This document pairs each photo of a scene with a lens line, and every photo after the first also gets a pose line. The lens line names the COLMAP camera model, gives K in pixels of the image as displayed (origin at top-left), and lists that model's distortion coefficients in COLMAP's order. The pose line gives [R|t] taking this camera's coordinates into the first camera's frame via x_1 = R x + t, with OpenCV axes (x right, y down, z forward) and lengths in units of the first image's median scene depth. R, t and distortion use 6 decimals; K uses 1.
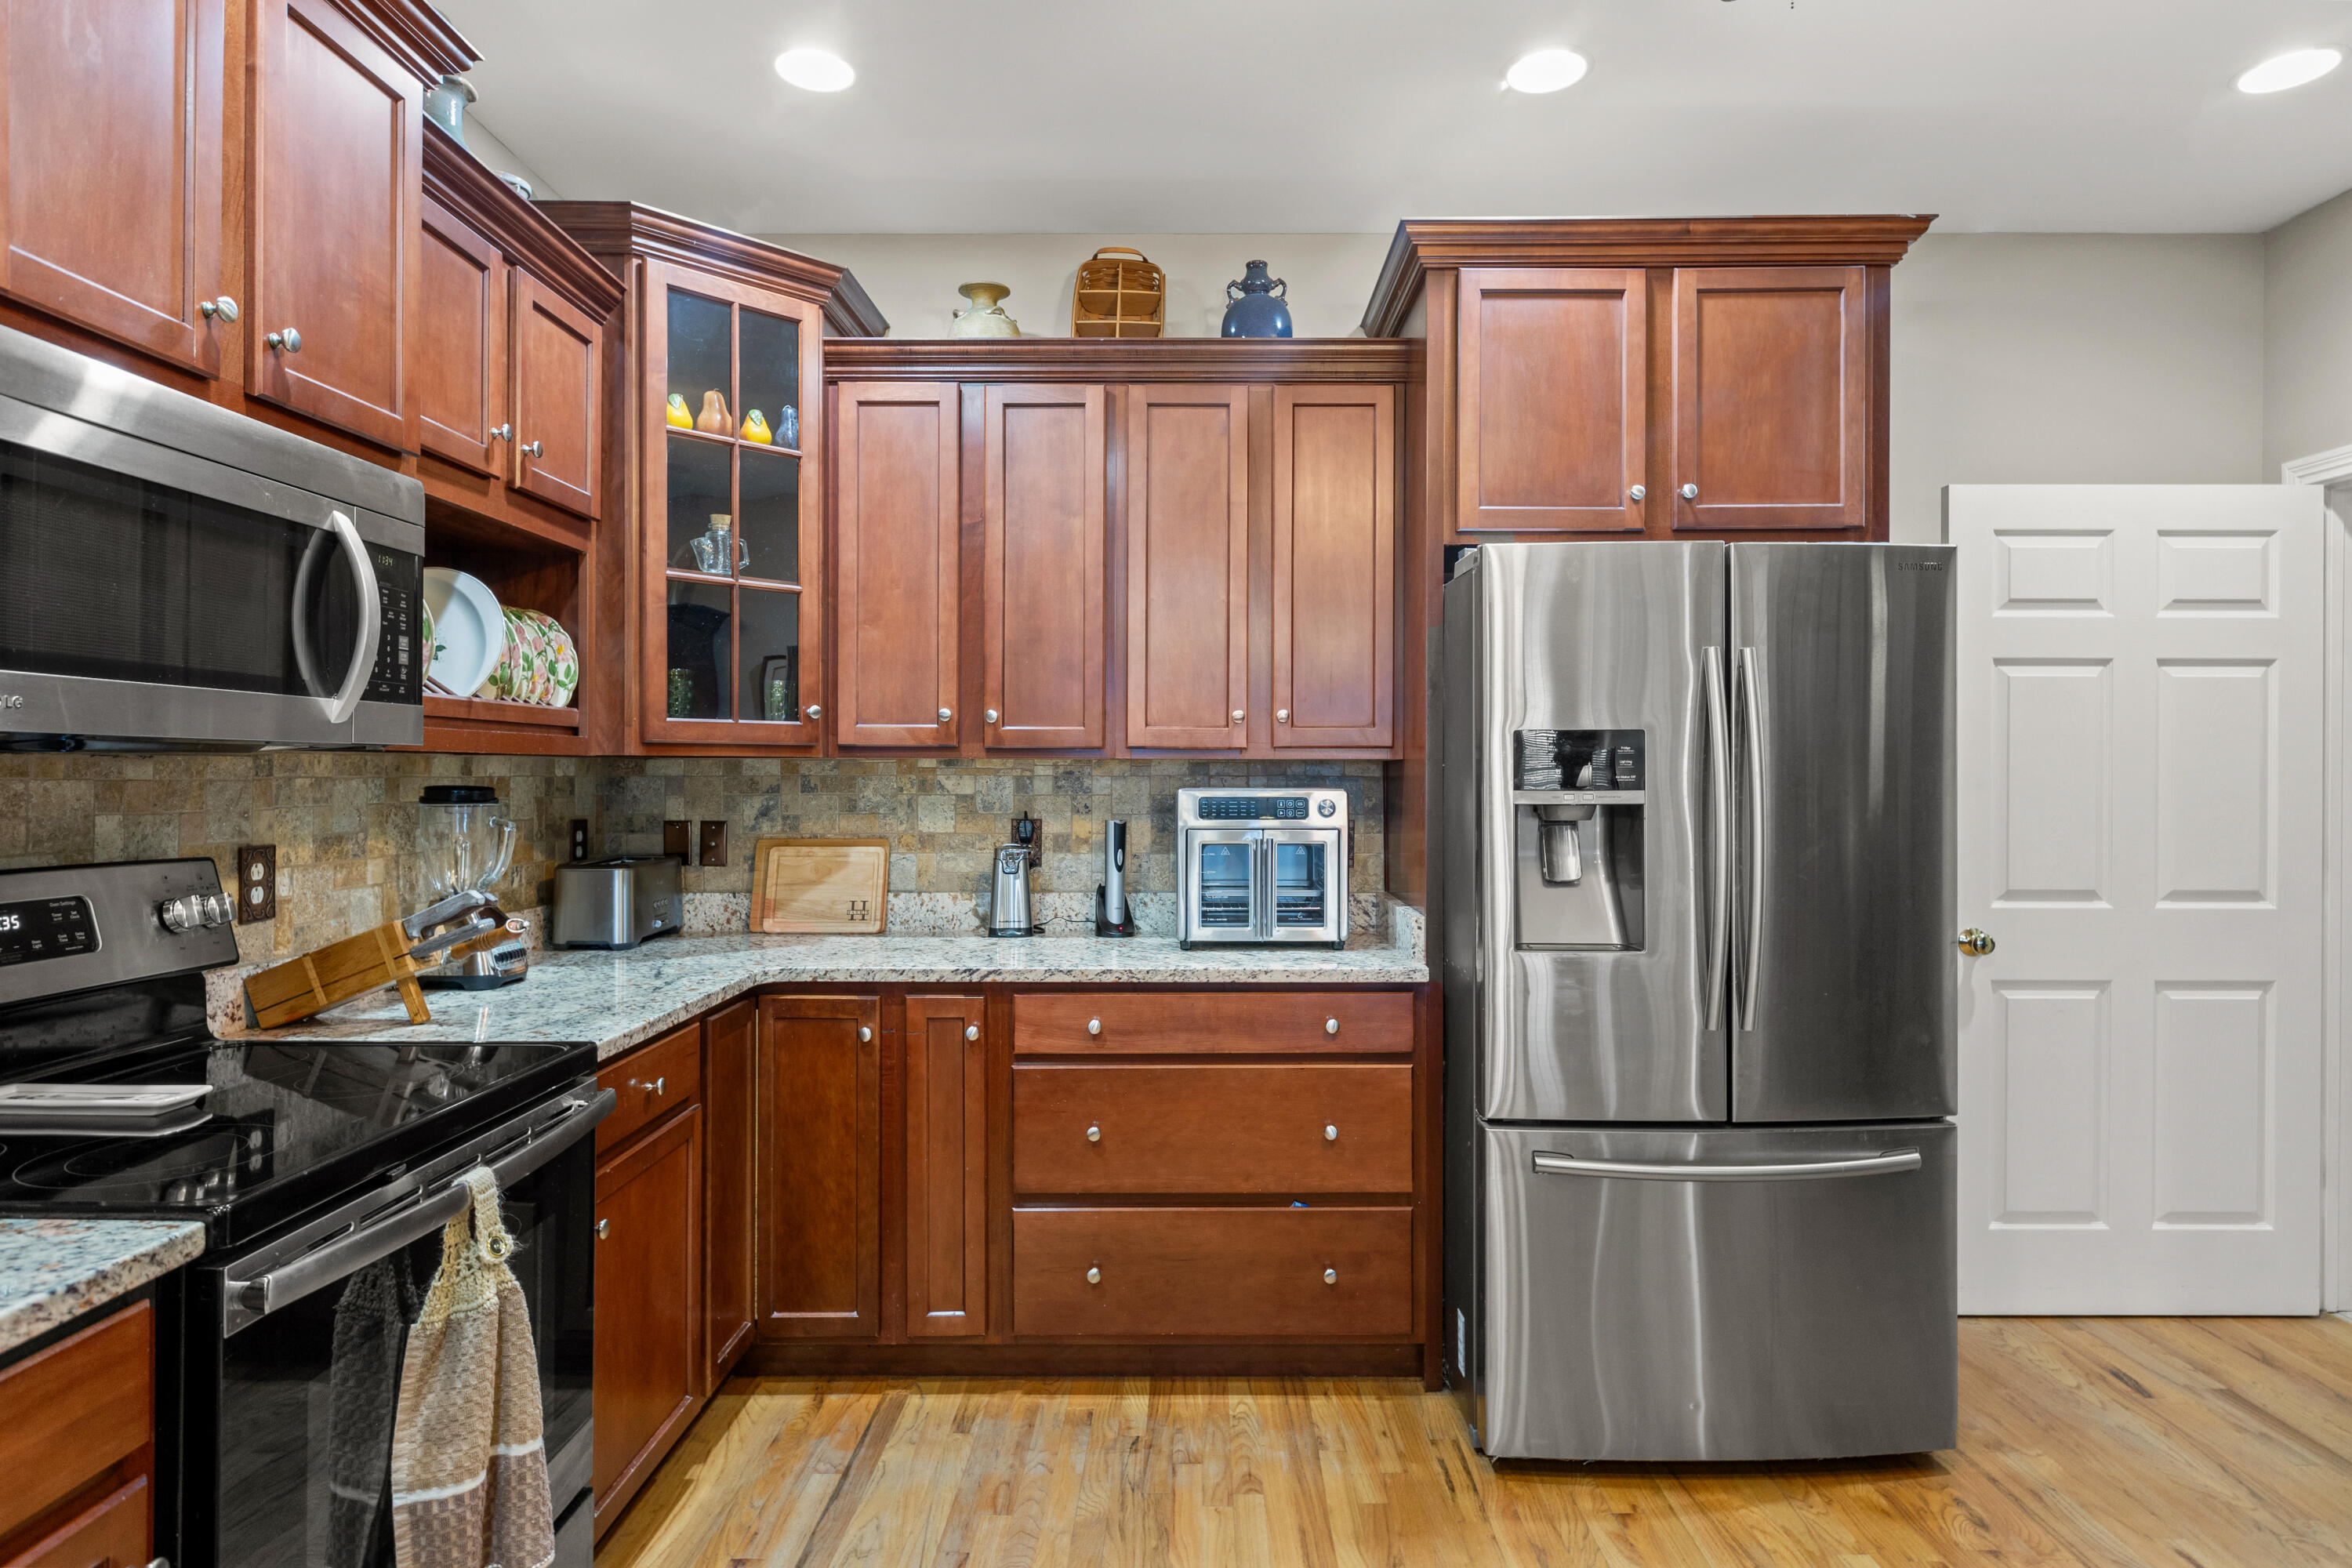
lens RADIAL K [[1304.8, 0, 1189.3], [0, 1304.8, 770.5], [0, 0, 1]] dist [0.005742, 0.000413]
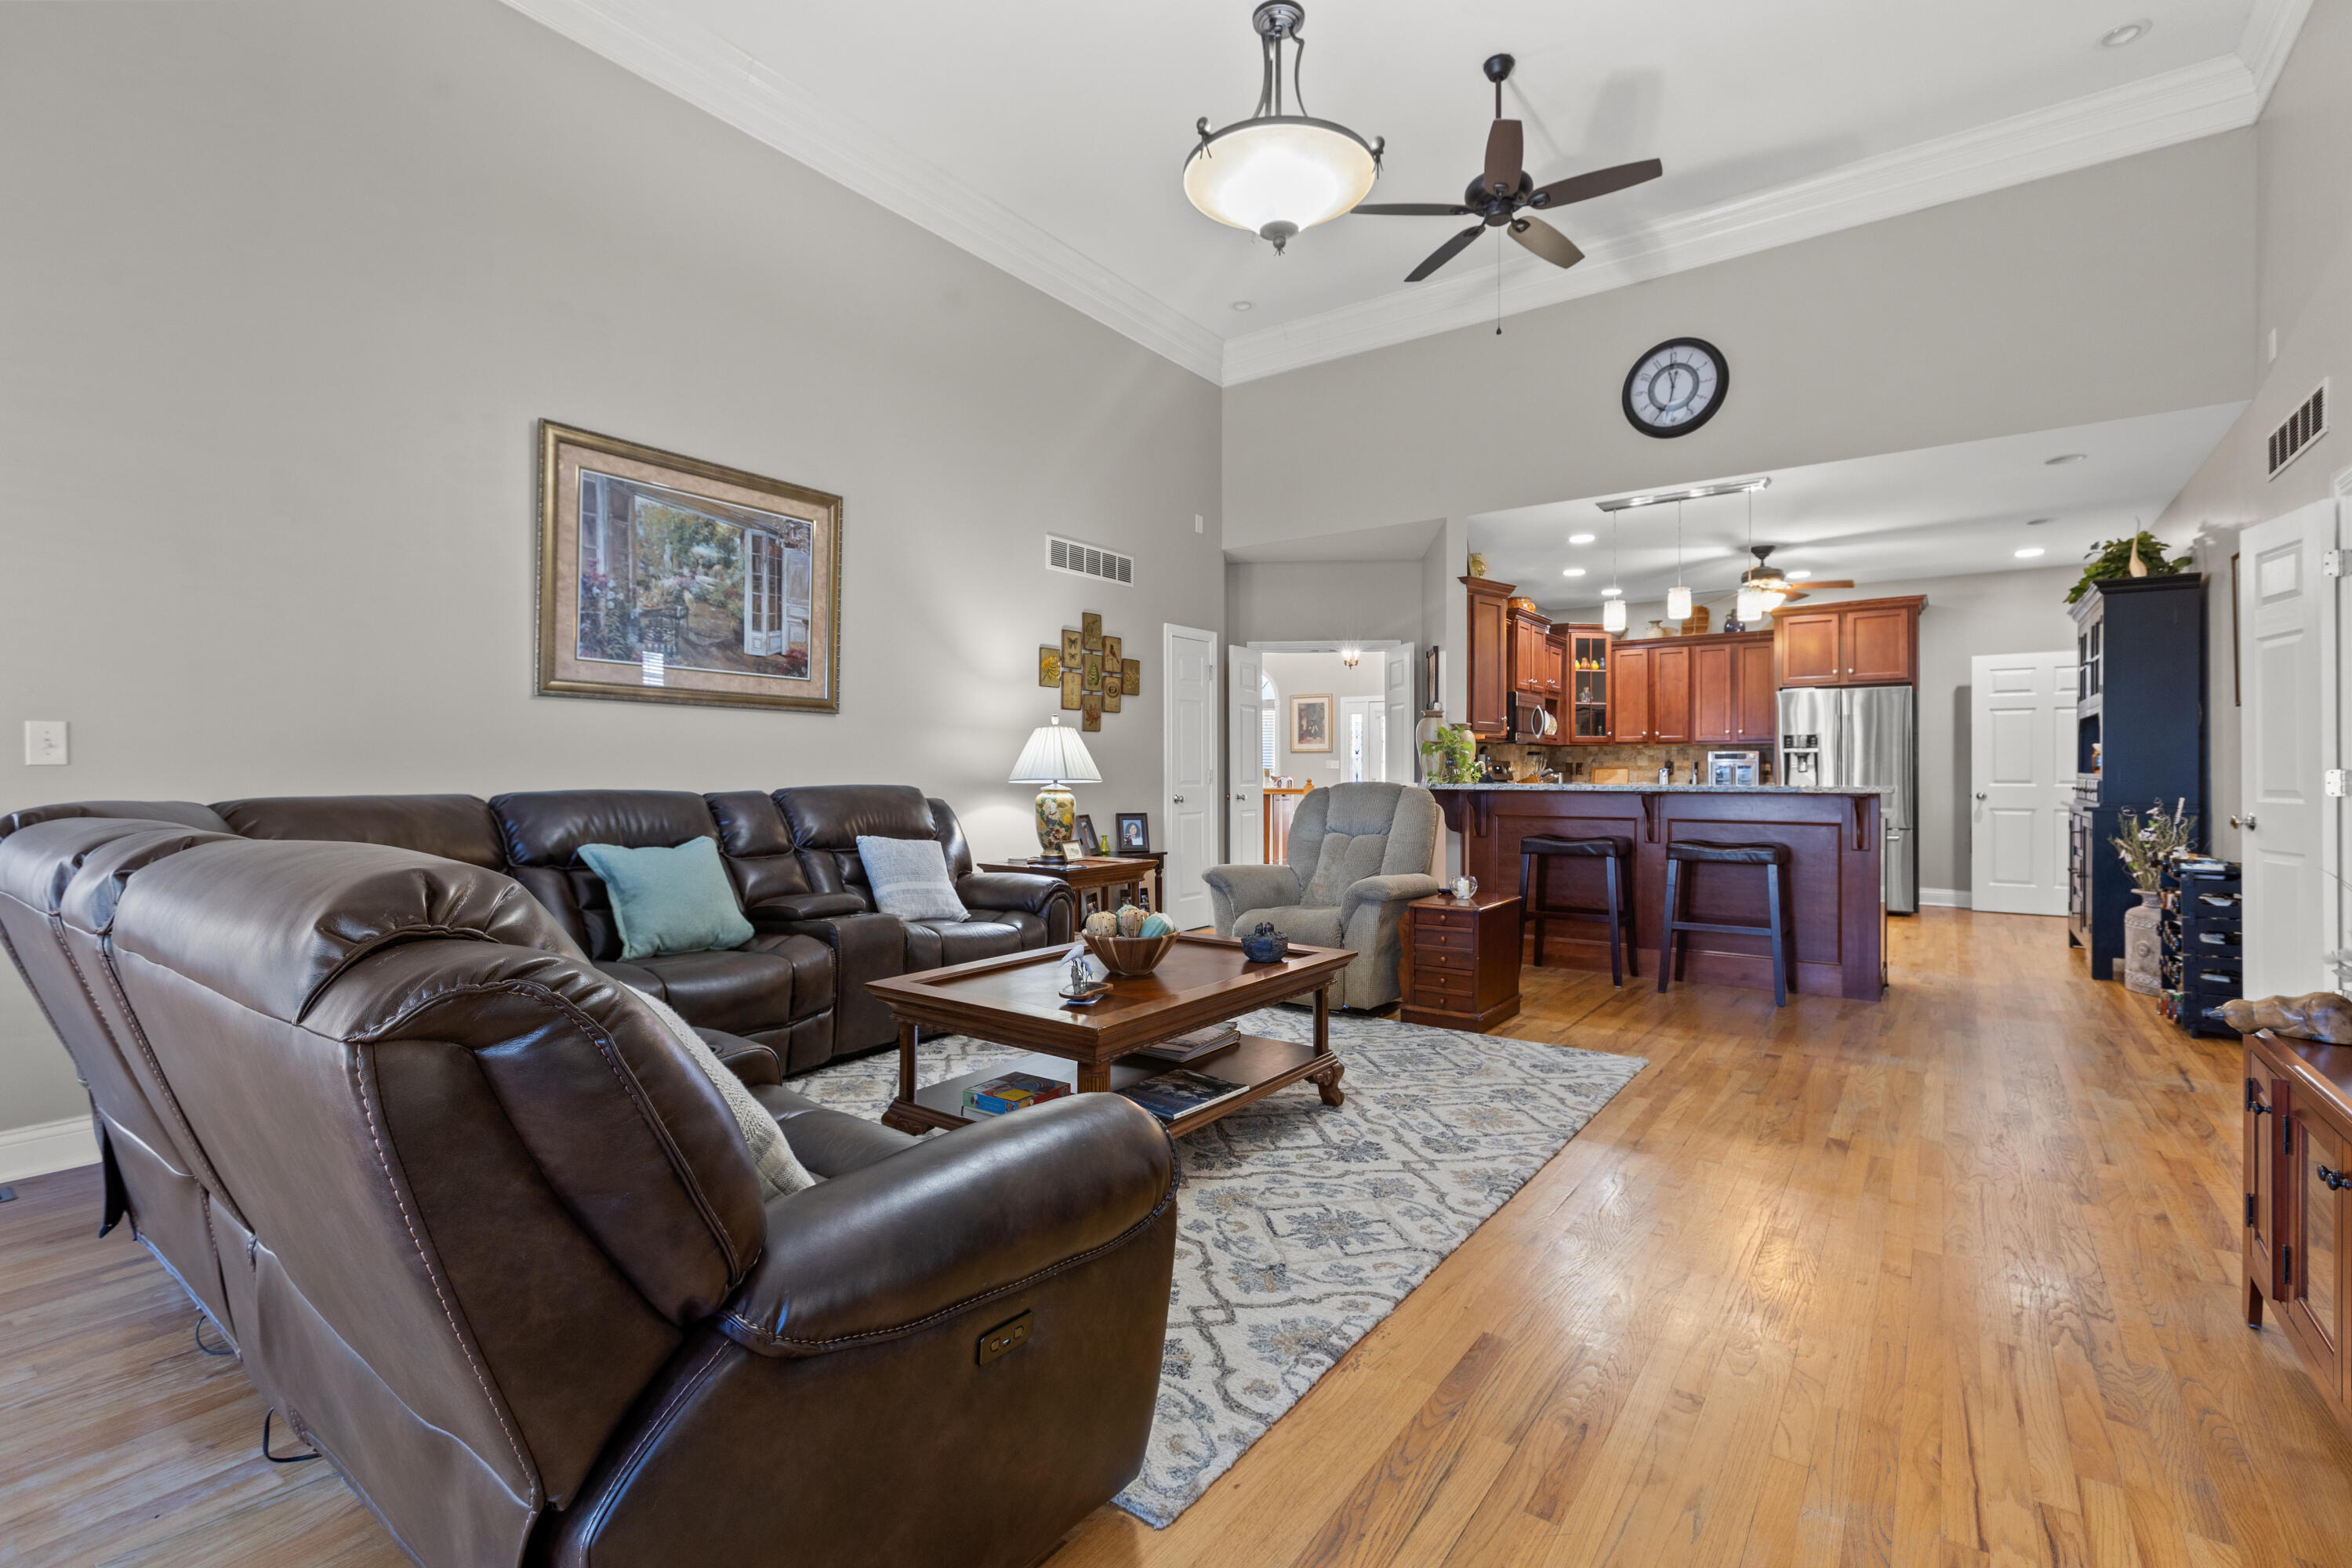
lens RADIAL K [[1073.1, 0, 1181.6], [0, 1073.1, 767.9], [0, 0, 1]] dist [0.003671, 0.002503]
pose [[0.817737, -0.001871, -0.575588, 0.586382], [0.000284, 0.999996, -0.002847, 0.075634], [0.575591, 0.002165, 0.817735, -2.679956]]
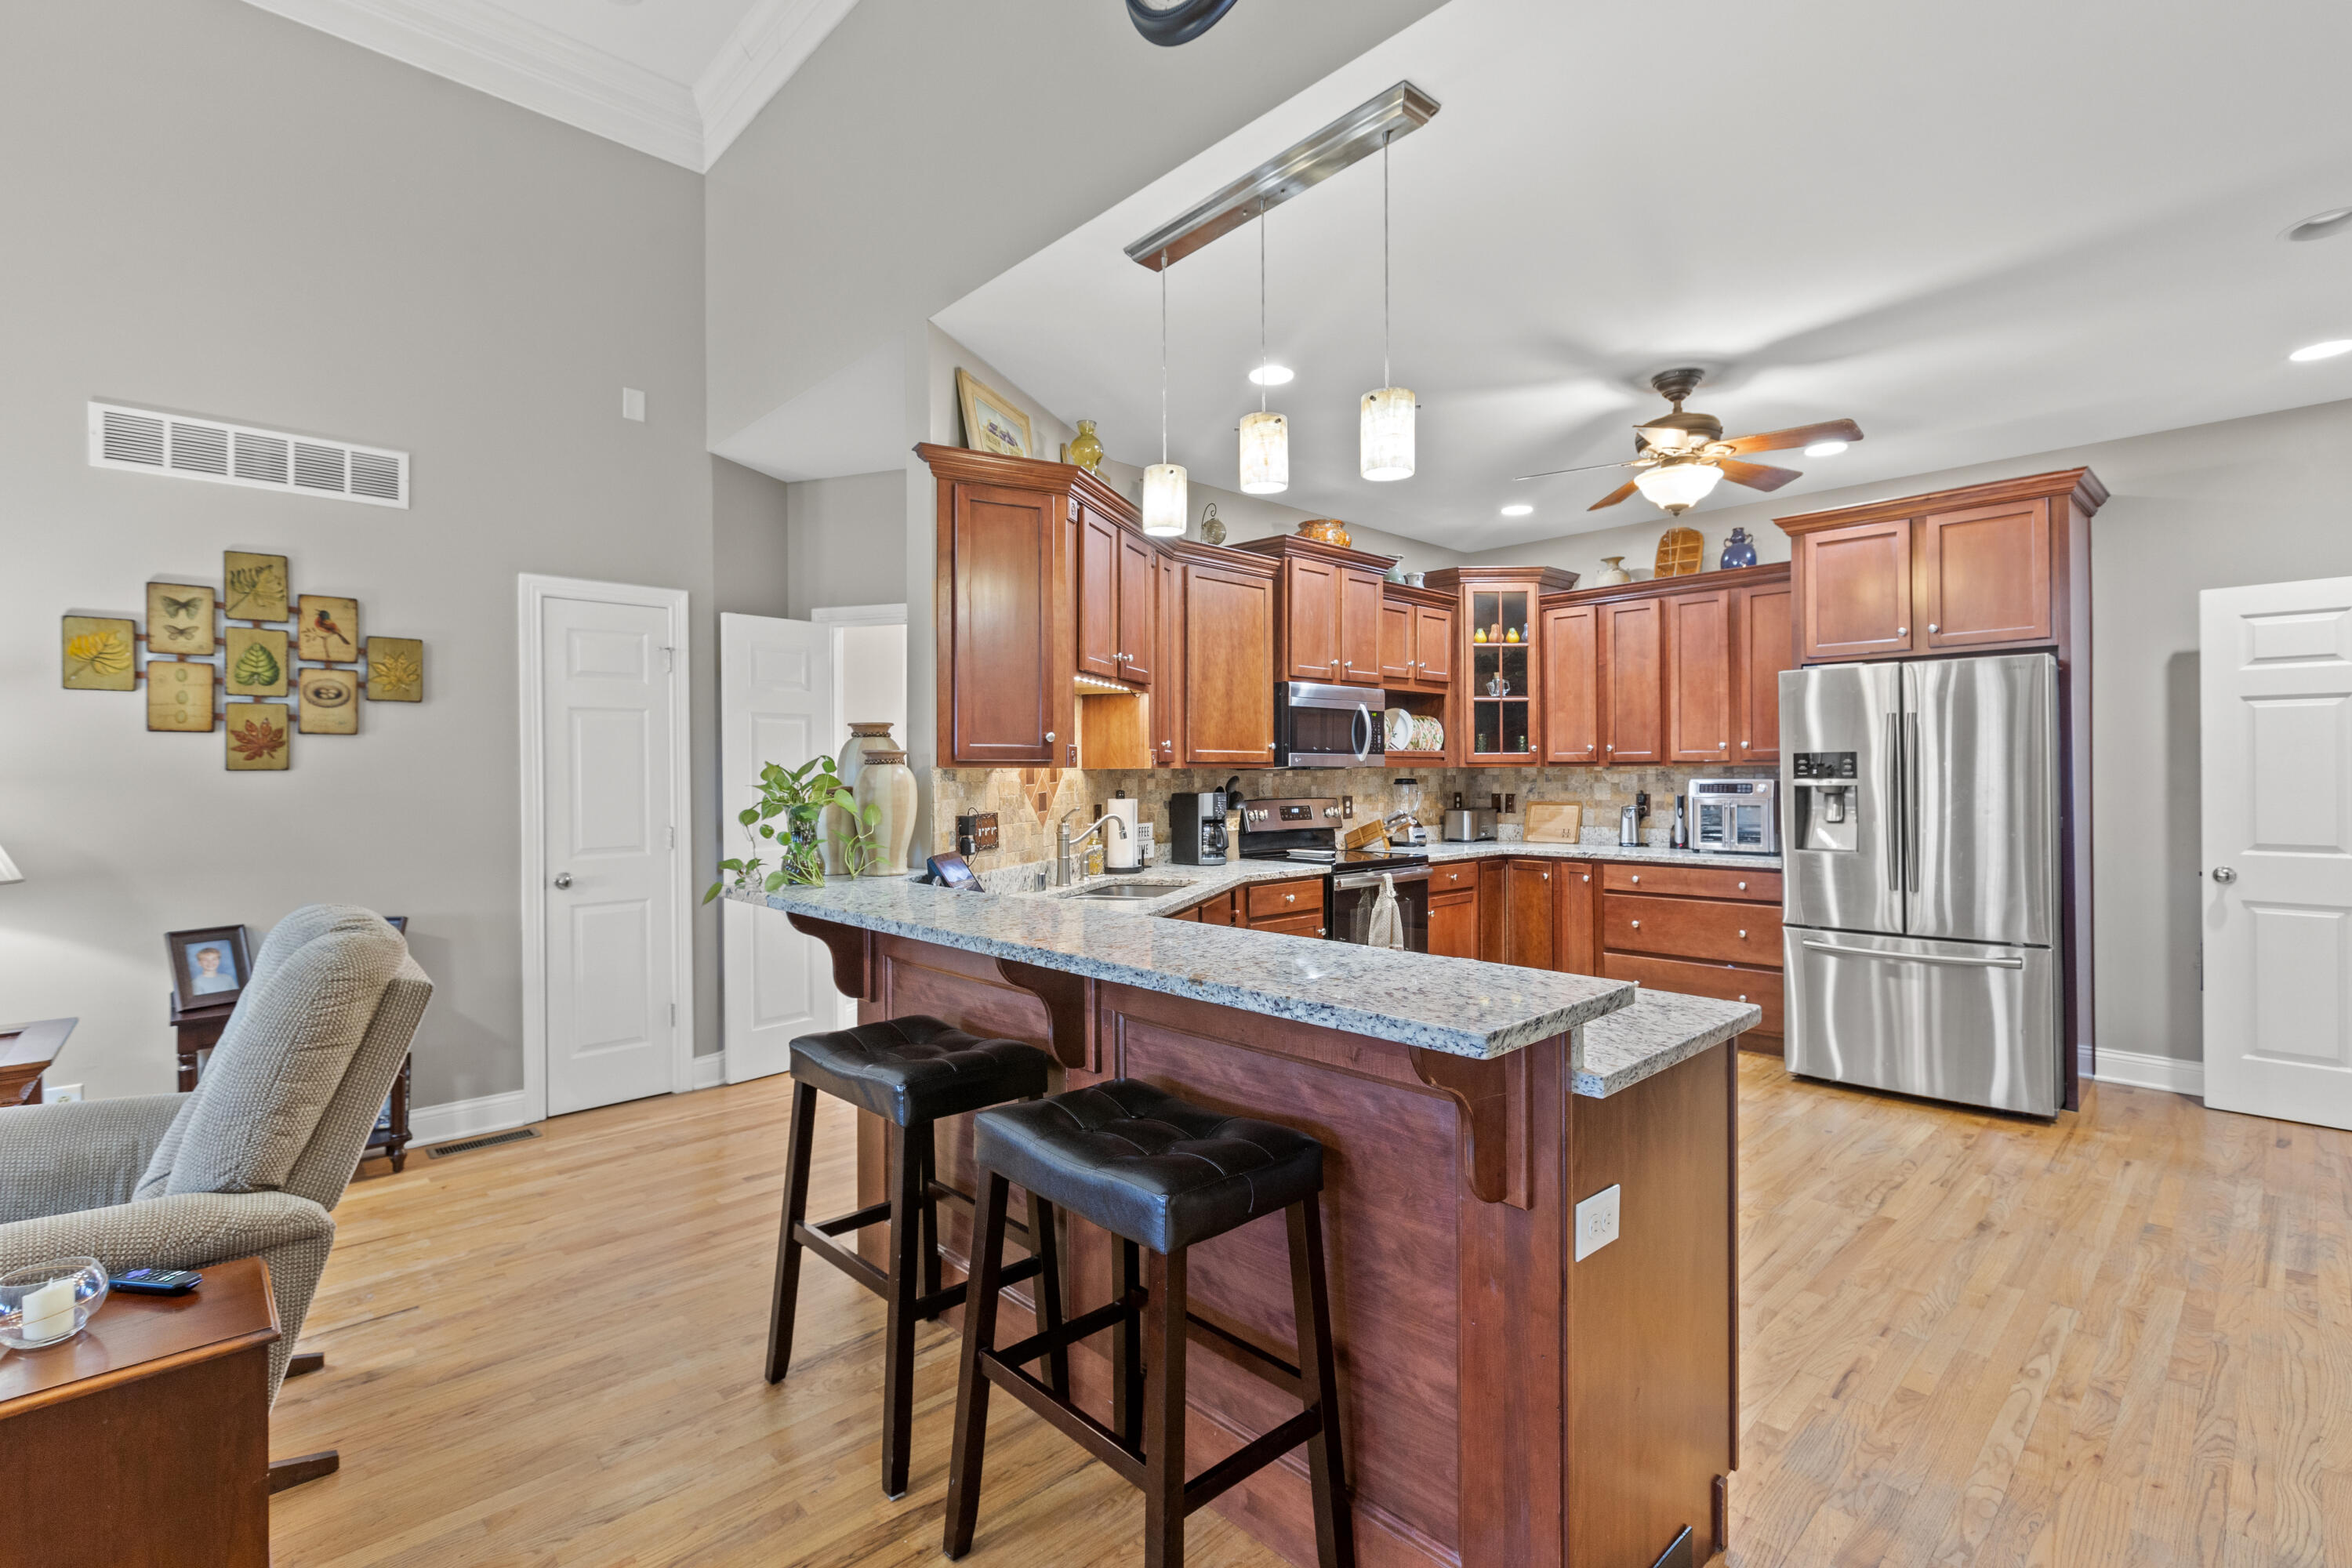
lens RADIAL K [[1073.1, 0, 1188.5], [0, 1073.1, 771.2], [0, 0, 1]] dist [0.003671, 0.002503]
pose [[0.695747, -0.006971, -0.718253, 0.760080], [0.007105, 0.999971, -0.002823, -0.001278], [0.718252, -0.003139, 0.695776, -0.937251]]
